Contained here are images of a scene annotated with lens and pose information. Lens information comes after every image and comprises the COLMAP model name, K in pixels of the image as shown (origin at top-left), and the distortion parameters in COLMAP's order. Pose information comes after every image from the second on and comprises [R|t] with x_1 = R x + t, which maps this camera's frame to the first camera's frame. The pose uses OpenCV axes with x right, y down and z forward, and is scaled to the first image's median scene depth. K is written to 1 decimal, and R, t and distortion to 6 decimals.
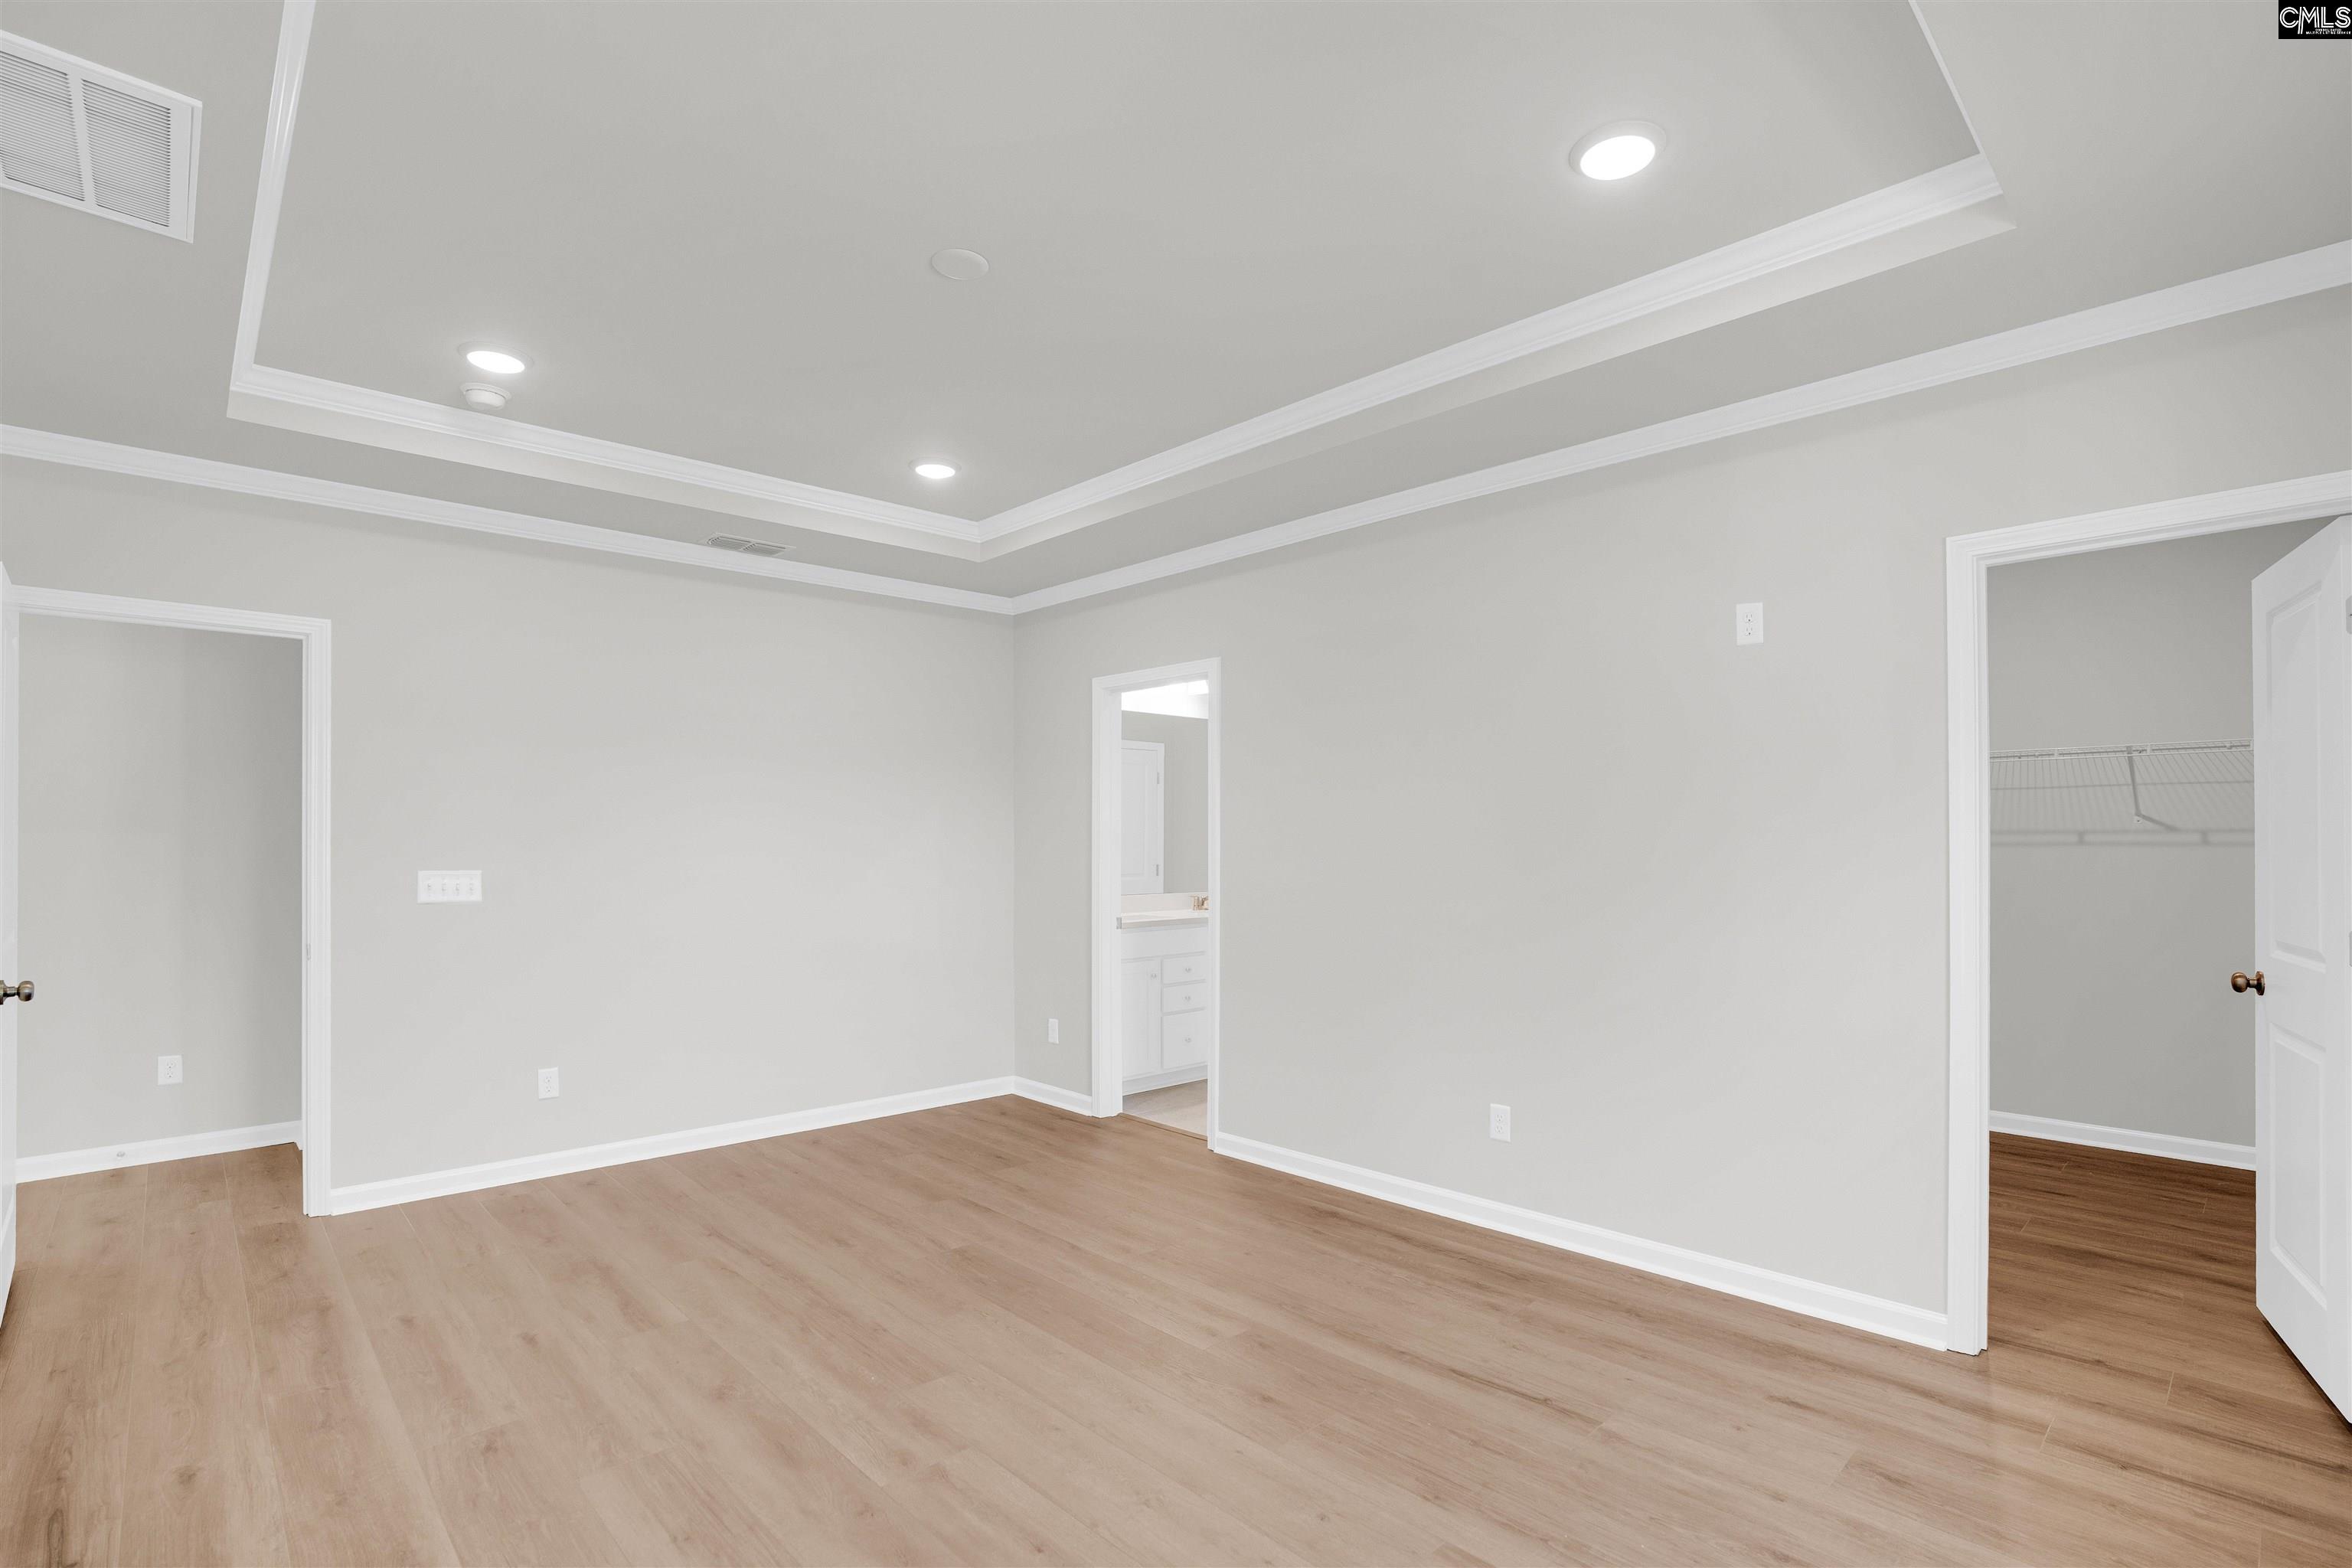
lens RADIAL K [[1105.3, 0, 1185.3], [0, 1105.3, 787.8], [0, 0, 1]] dist [-0.068280, 0.027478]
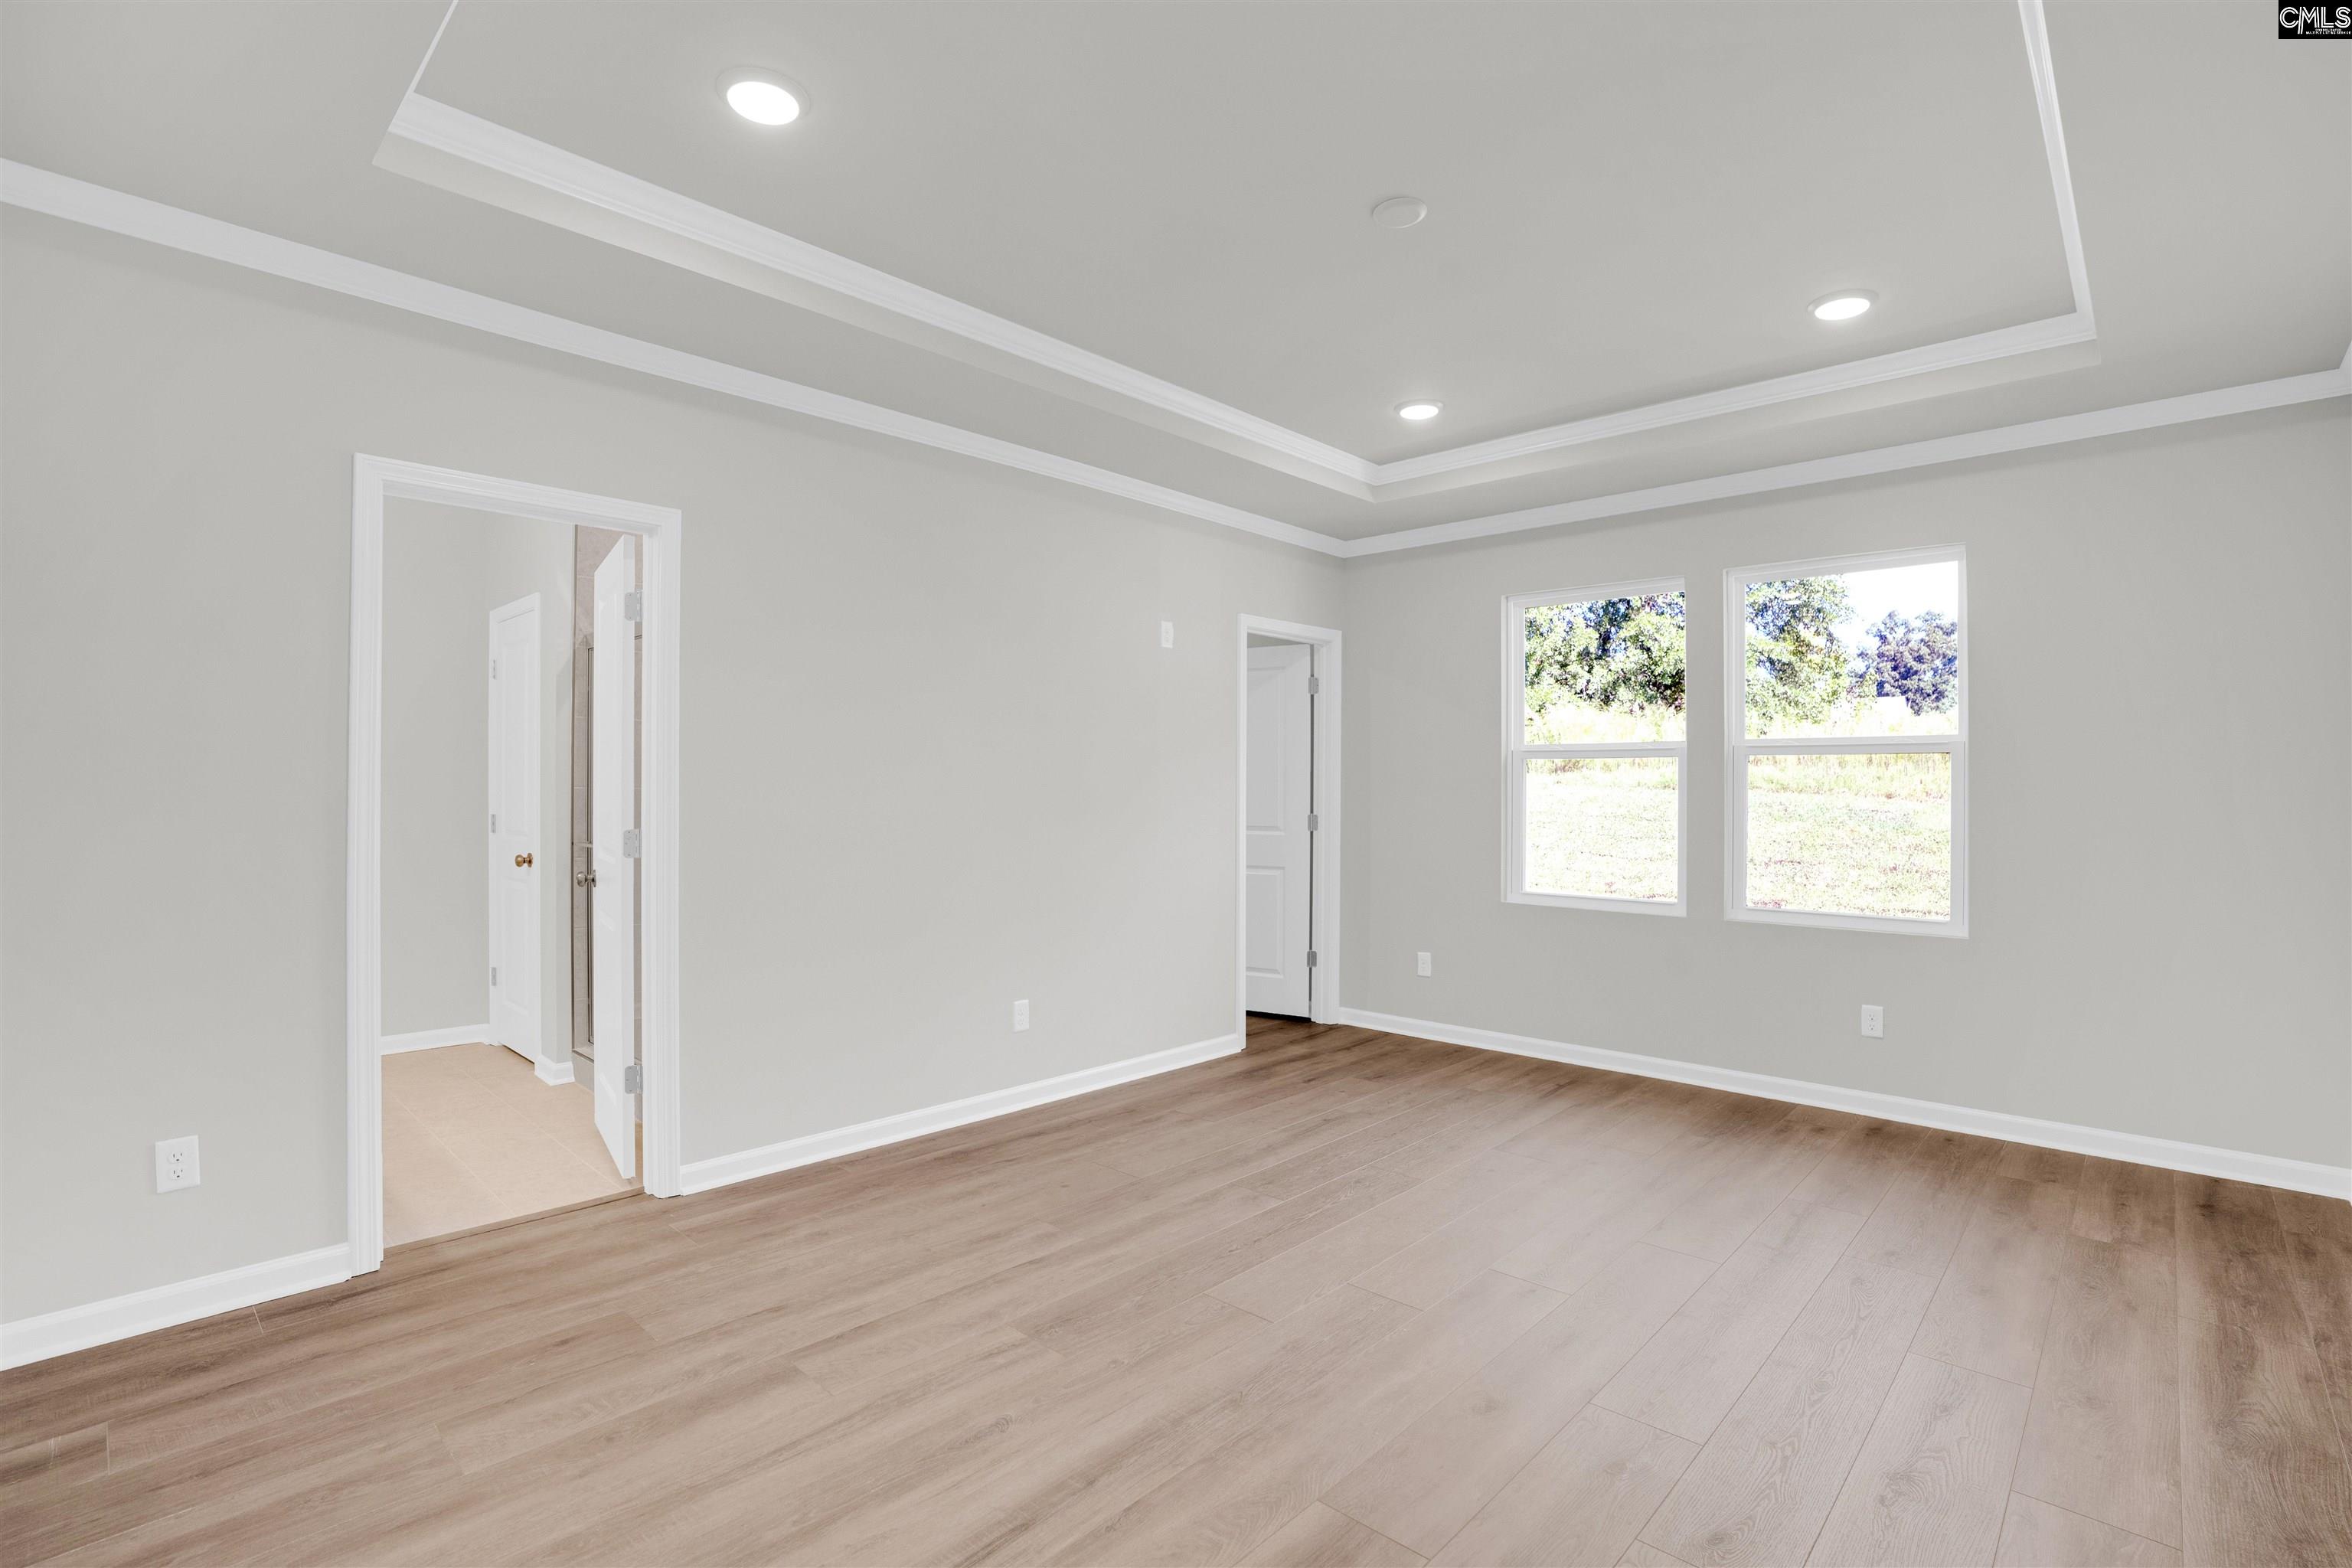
lens RADIAL K [[1105.3, 0, 1185.3], [0, 1105.3, 787.8], [0, 0, 1]] dist [-0.068280, 0.027478]
pose [[-0.057873, -0.000325, 0.998324, -1.033065], [-0.053791, 0.998548, -0.002793, 0.073055], [-0.996874, -0.053862, -0.057806, 1.073773]]
